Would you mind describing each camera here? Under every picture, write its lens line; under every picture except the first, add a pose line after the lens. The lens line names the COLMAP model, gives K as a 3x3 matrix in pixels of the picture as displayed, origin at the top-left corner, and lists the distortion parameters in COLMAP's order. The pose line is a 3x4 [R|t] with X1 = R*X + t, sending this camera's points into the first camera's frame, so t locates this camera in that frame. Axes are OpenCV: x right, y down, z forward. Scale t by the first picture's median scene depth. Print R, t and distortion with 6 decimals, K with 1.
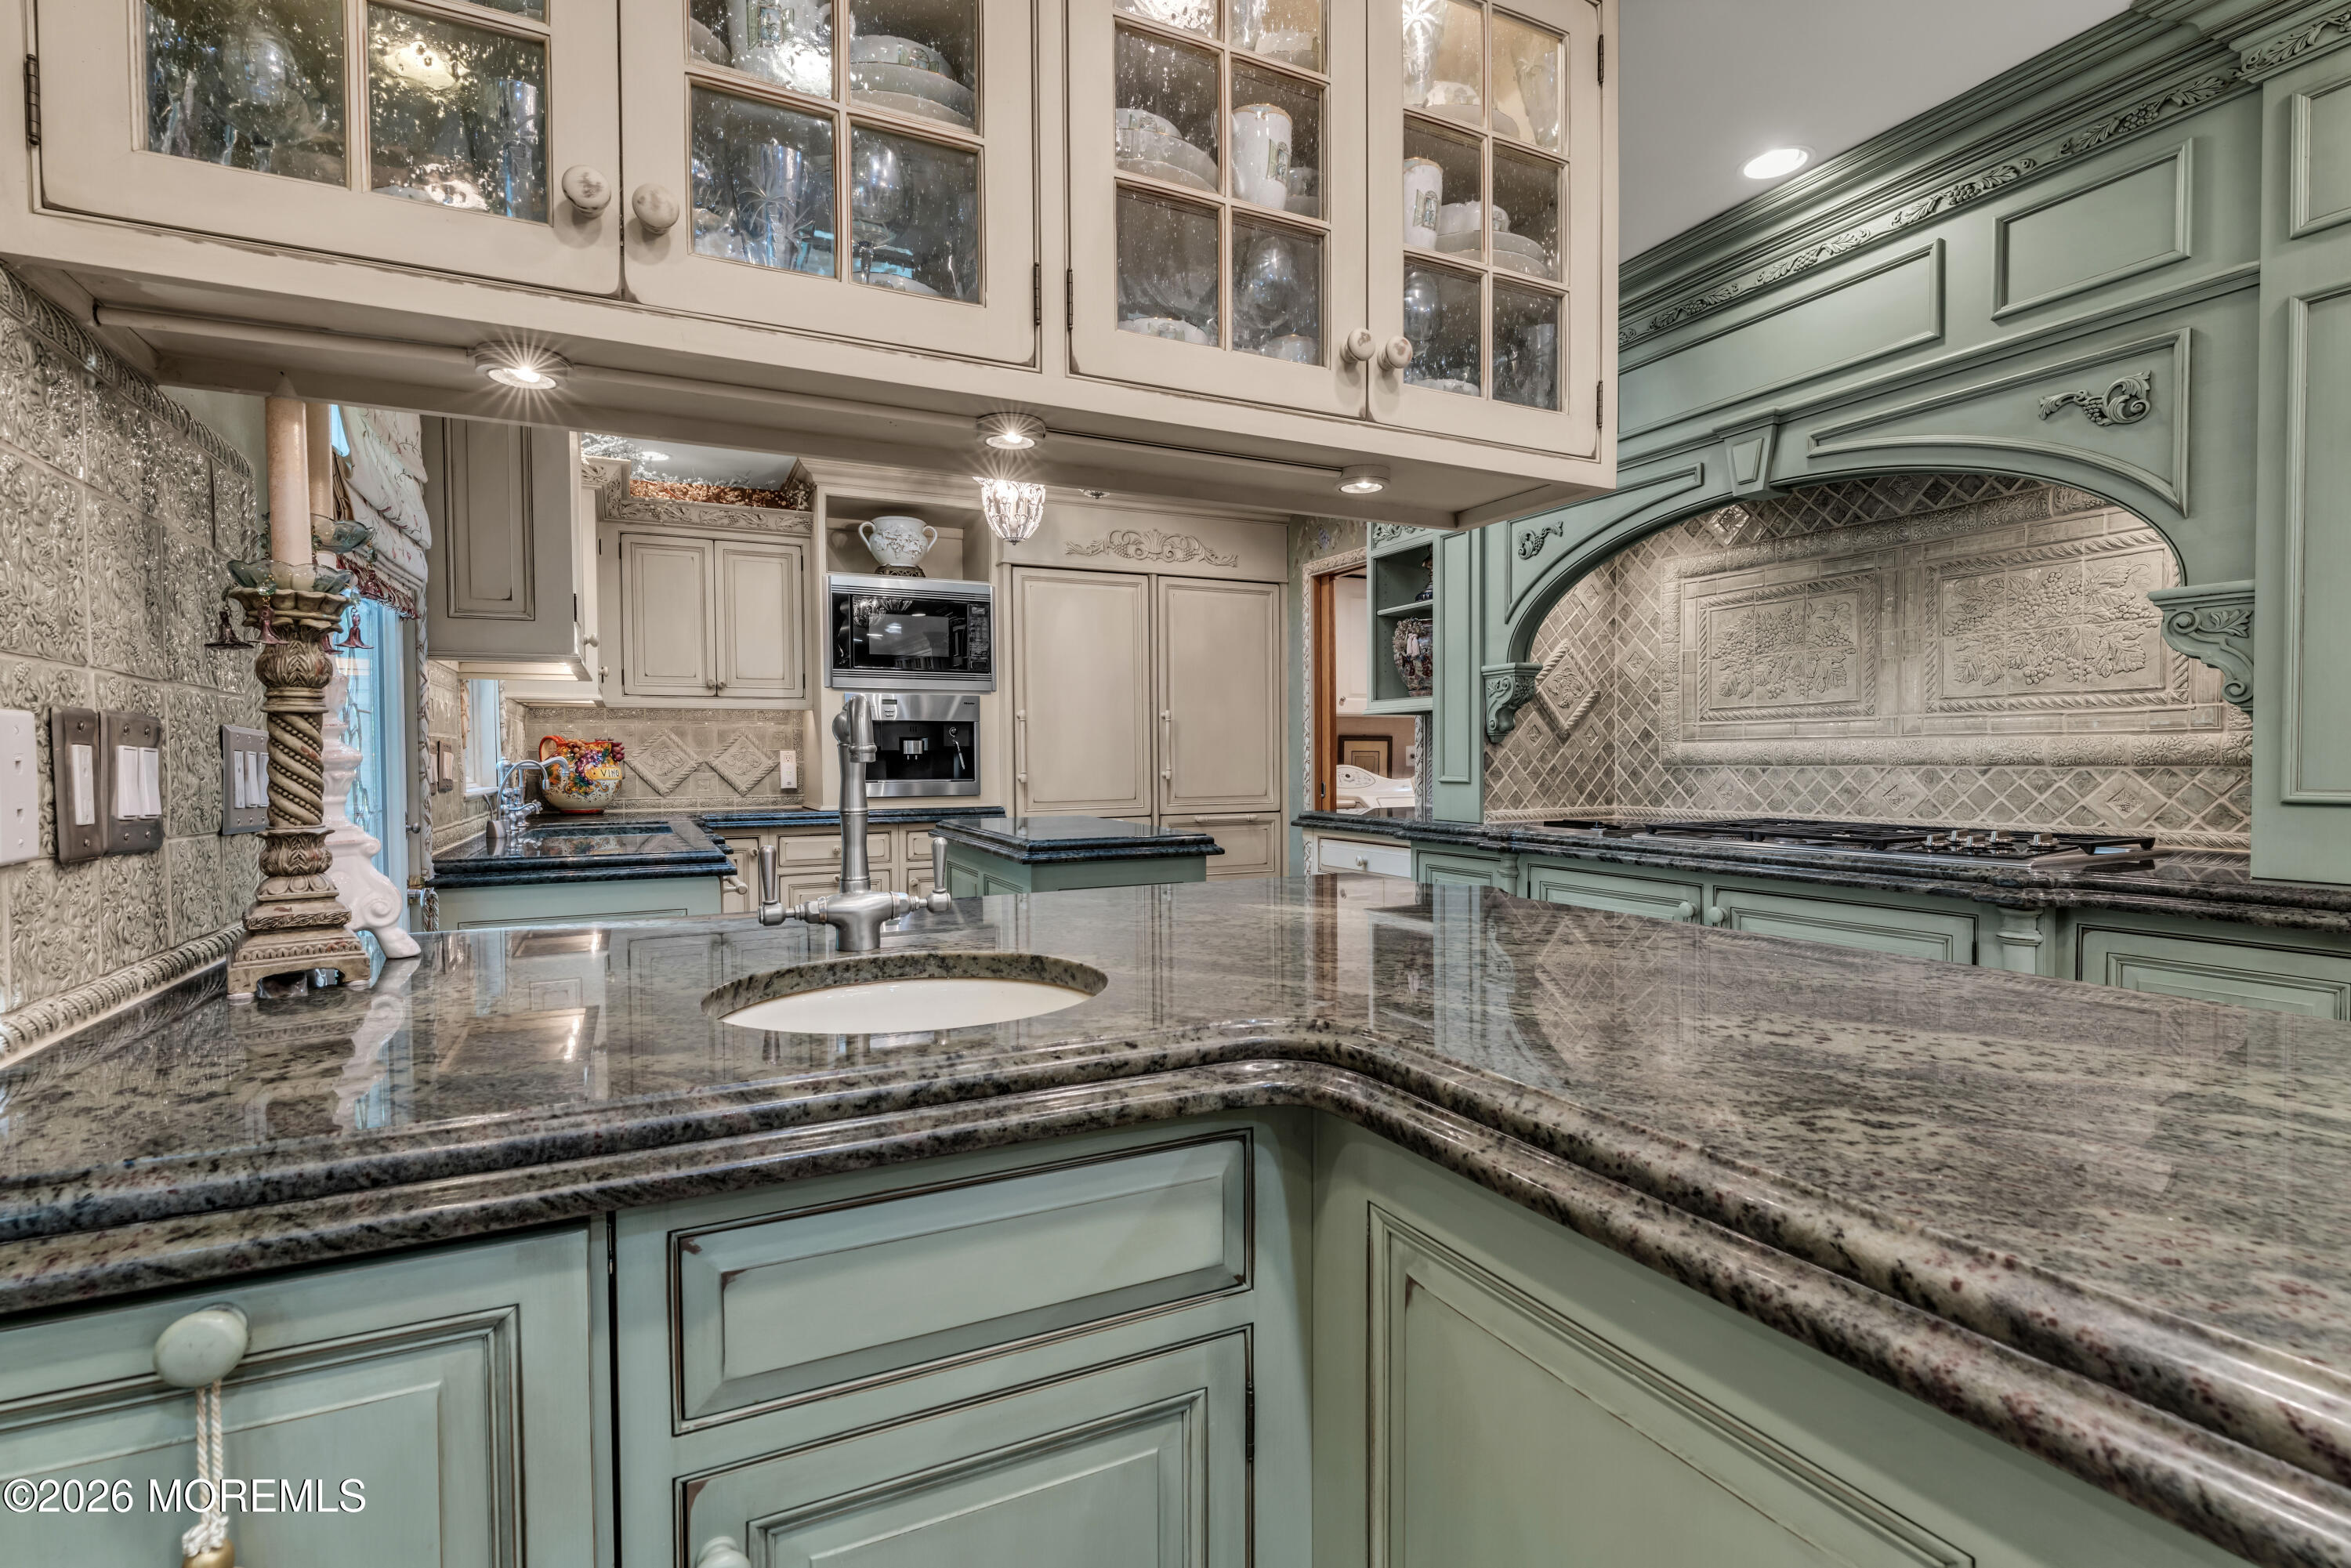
lens RADIAL K [[1096.9, 0, 1171.4], [0, 1096.9, 787.4], [0, 0, 1]] dist [-0.003346, 0.000471]
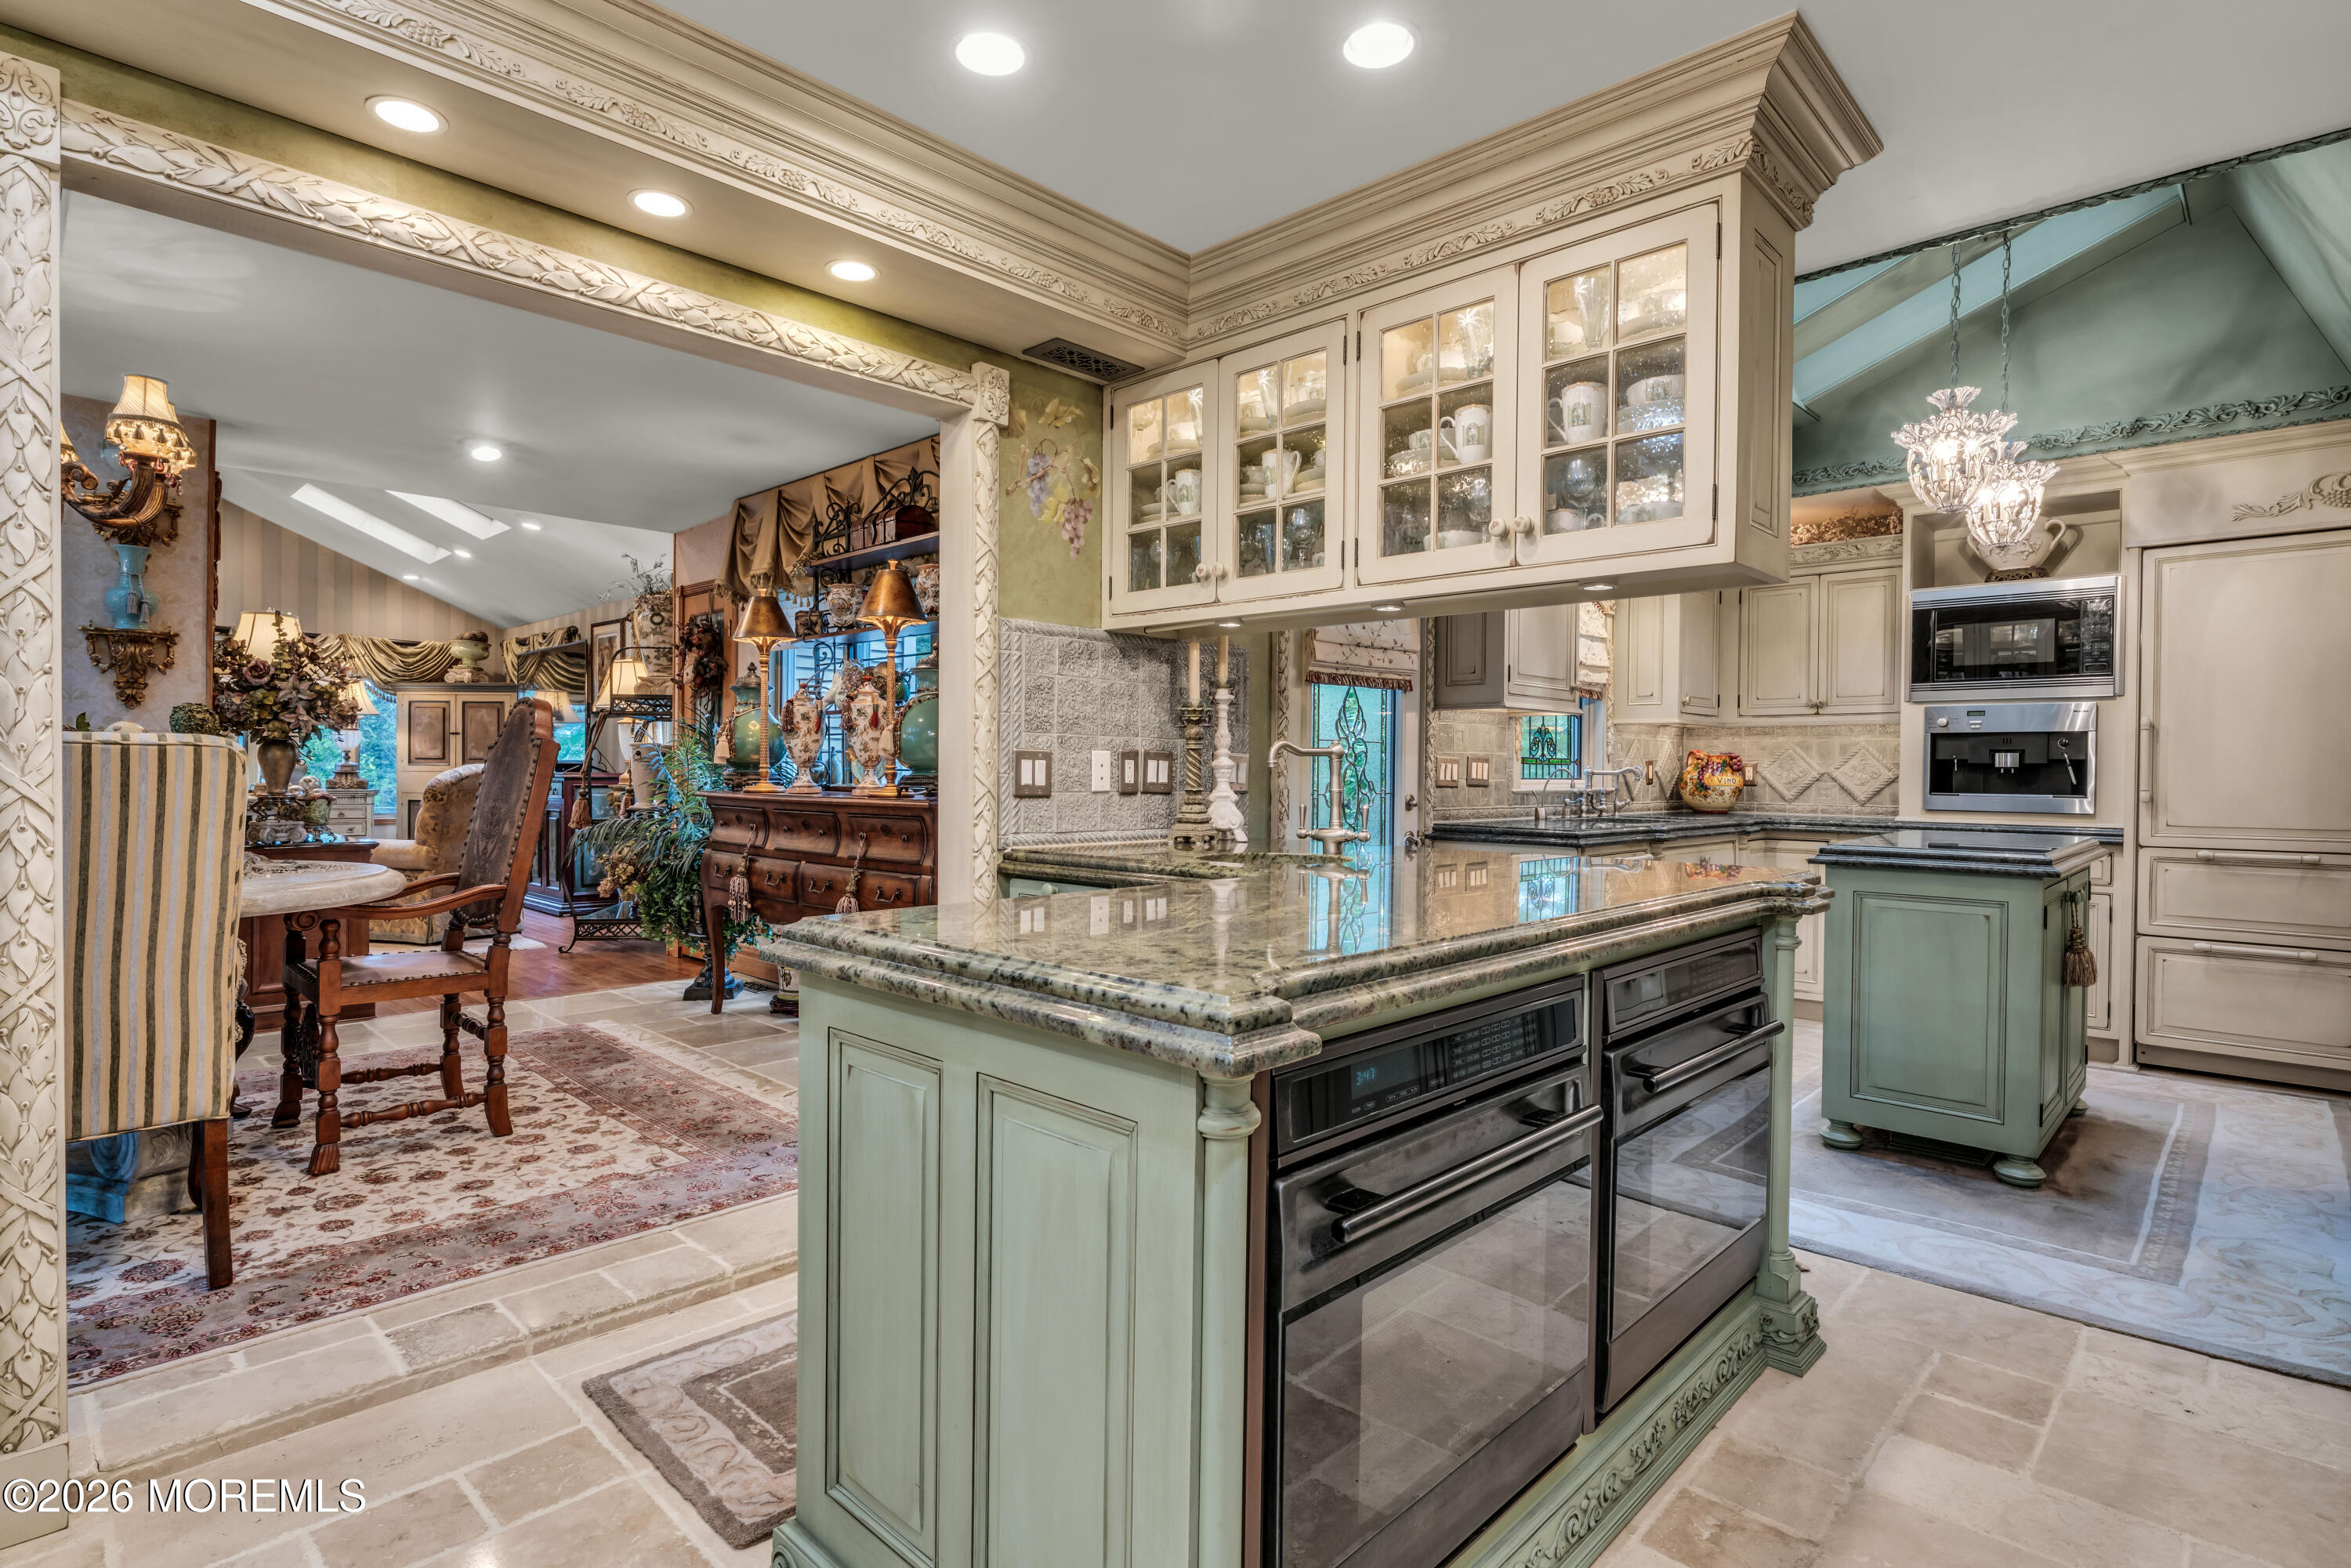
lens RADIAL K [[1168.3, 0, 1173.5], [0, 1168.3, 788.1], [0, 0, 1]] dist [-0.006129, 0.001455]
pose [[0.343951, 0.023876, -0.938684, 0.869909], [-0.033927, 0.999340, 0.012988, -0.001561], [0.938374, 0.027380, 0.344534, -0.047254]]
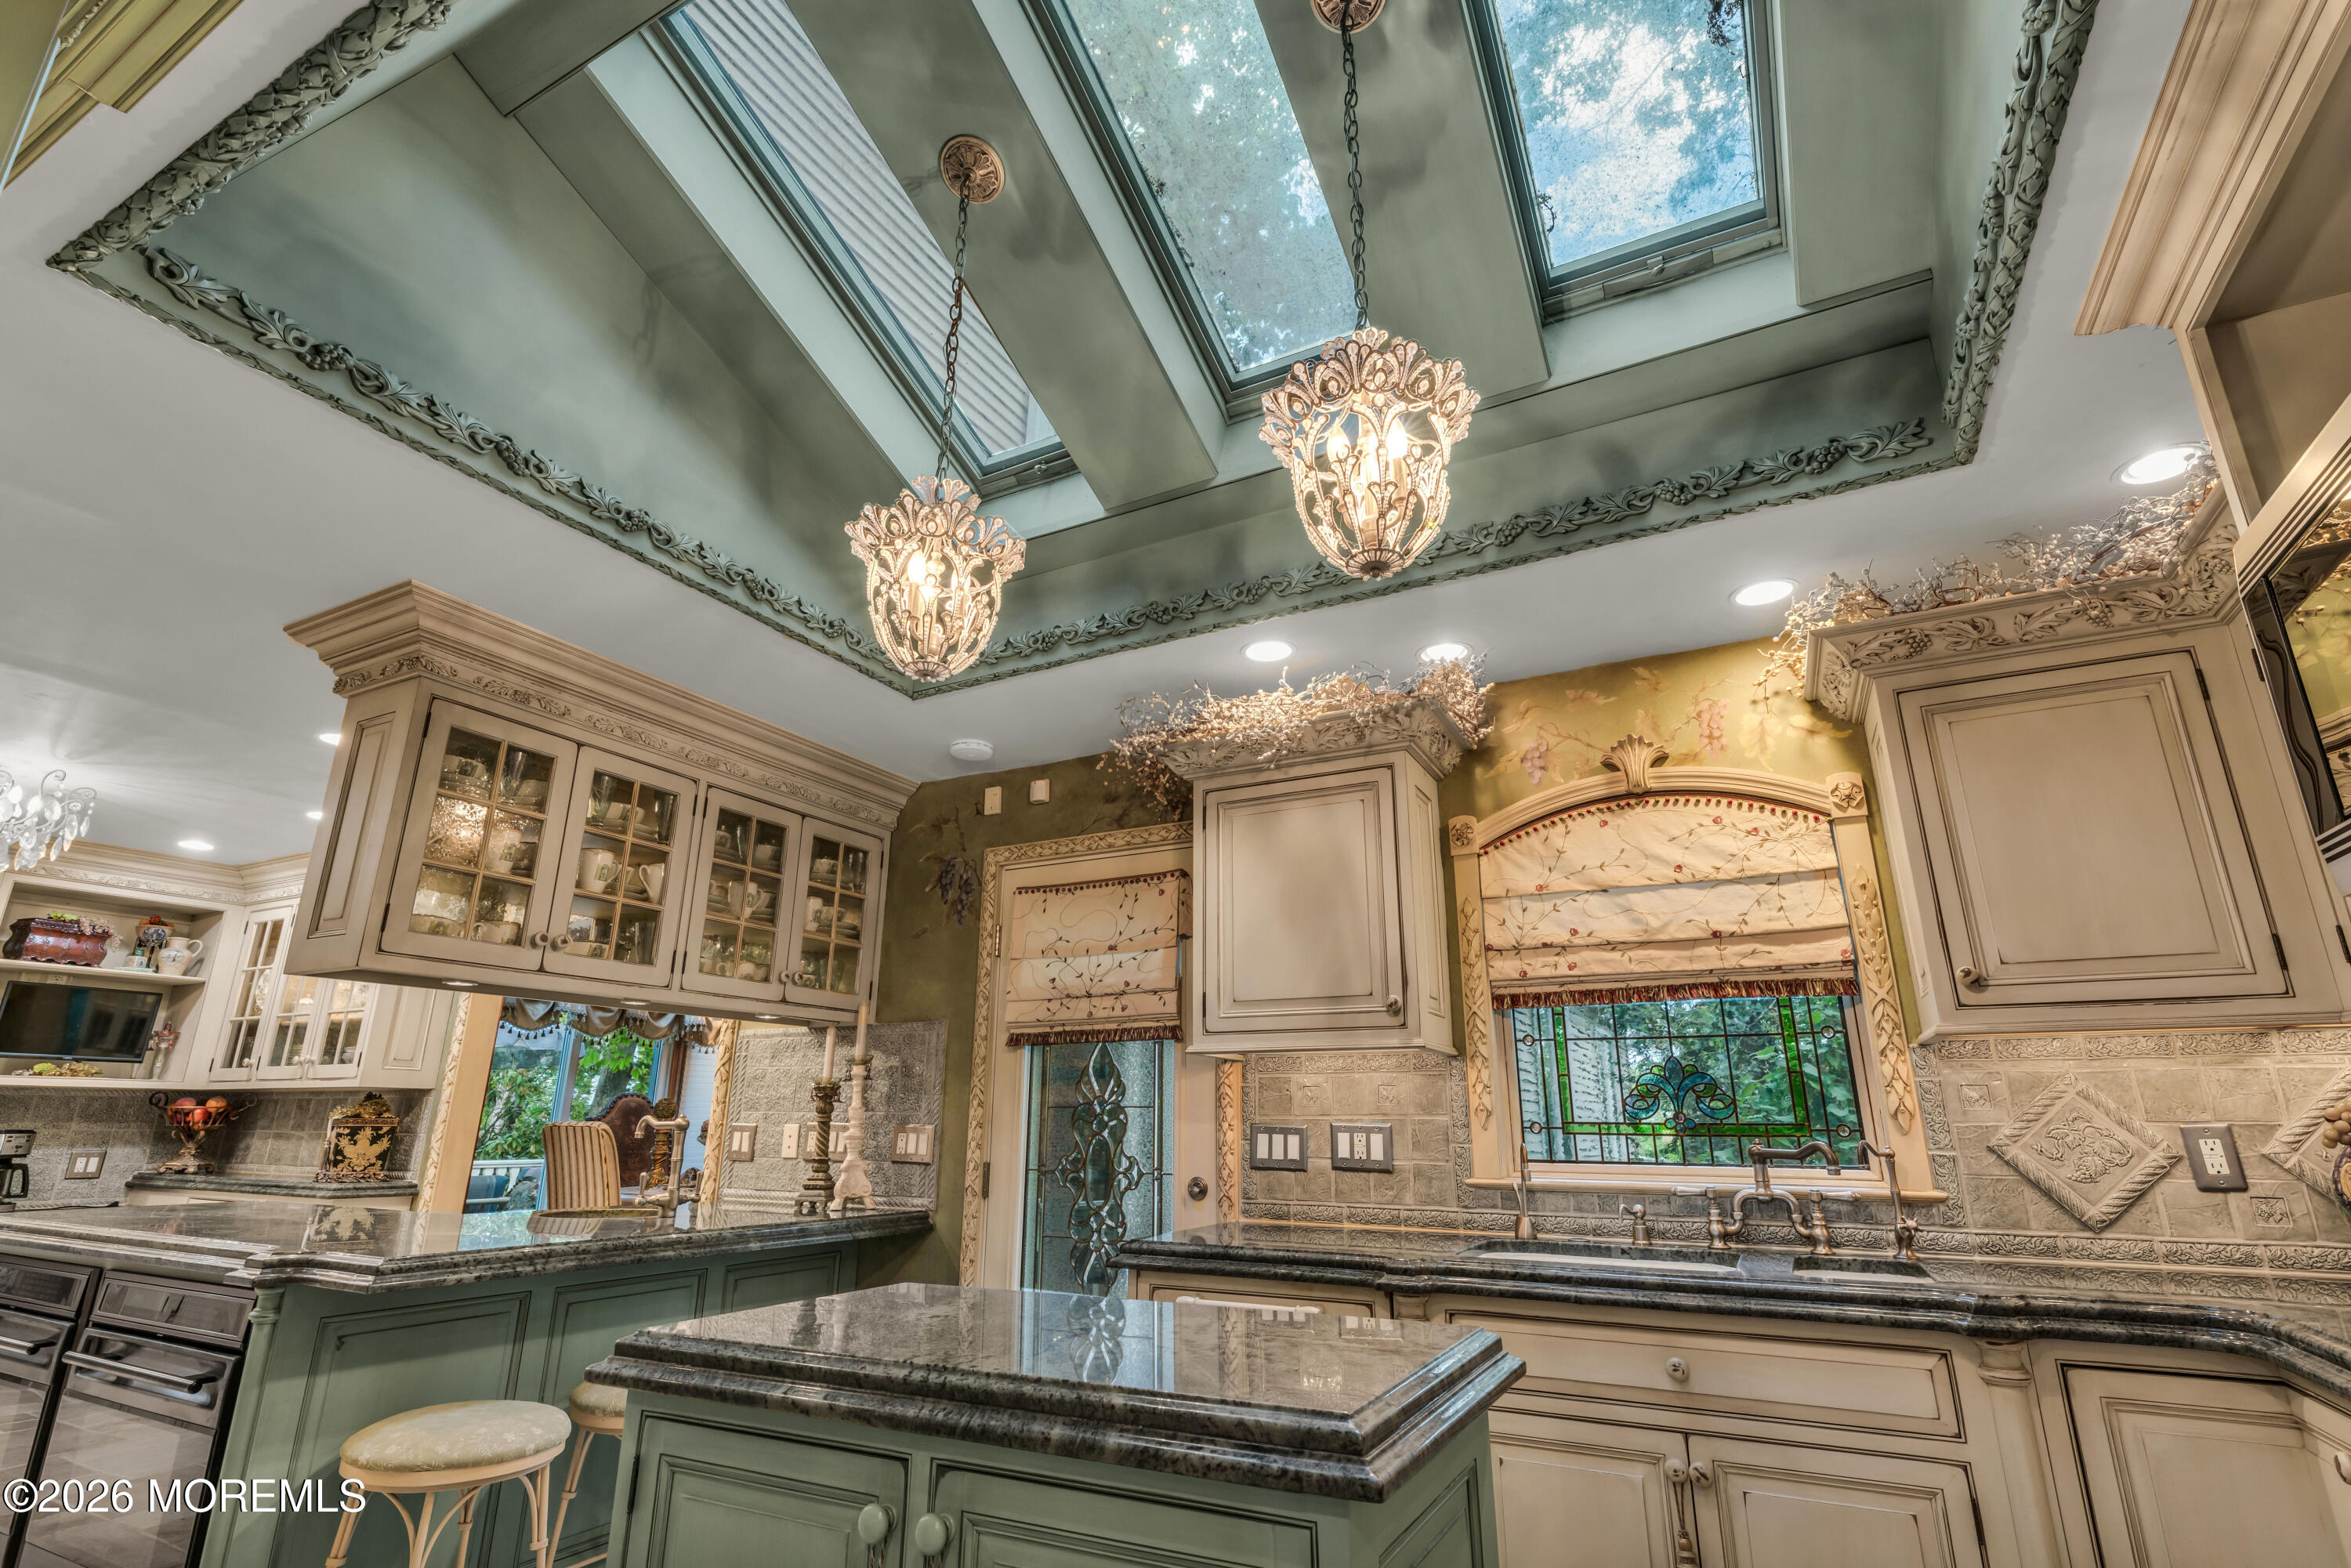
lens RADIAL K [[1096.9, 0, 1151.9], [0, 1096.9, 783.7], [0, 0, 1]] dist [-0.003346, 0.000471]
pose [[-0.805764, -0.174210, -0.566035, 0.192403], [-0.016023, 0.961820, -0.273212, -0.068857], [0.592020, -0.211074, -0.777792, 1.885495]]
